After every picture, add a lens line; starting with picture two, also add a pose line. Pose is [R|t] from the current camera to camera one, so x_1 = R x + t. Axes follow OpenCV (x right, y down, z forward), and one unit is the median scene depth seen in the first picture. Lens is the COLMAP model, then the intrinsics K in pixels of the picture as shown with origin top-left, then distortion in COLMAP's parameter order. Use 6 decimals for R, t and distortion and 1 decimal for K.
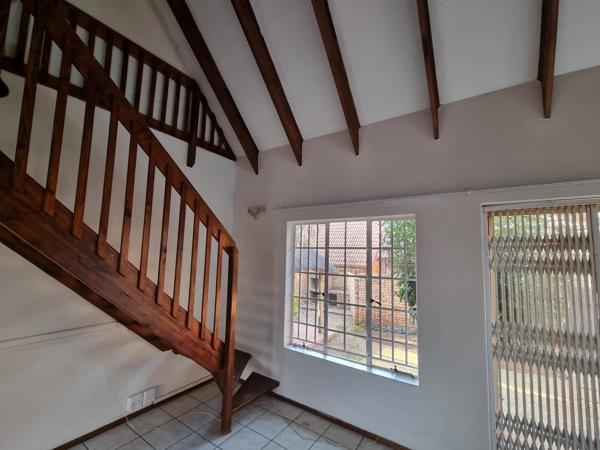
lens RADIAL K [[261.5, 0, 300.0], [0, 261.5, 225.0], [0, 0, 1]] dist [-0.001979, -0.000418]
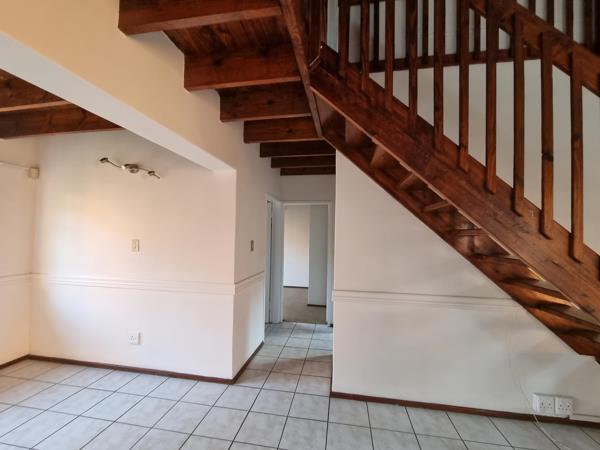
lens RADIAL K [[261.5, 0, 300.0], [0, 261.5, 225.0], [0, 0, 1]] dist [-0.001979, -0.000418]
pose [[0.435357, -0.040747, -0.899335, -0.304920], [0.076700, 0.997022, -0.008044, 0.106700], [0.896985, -0.065477, 0.437186, 0.004816]]
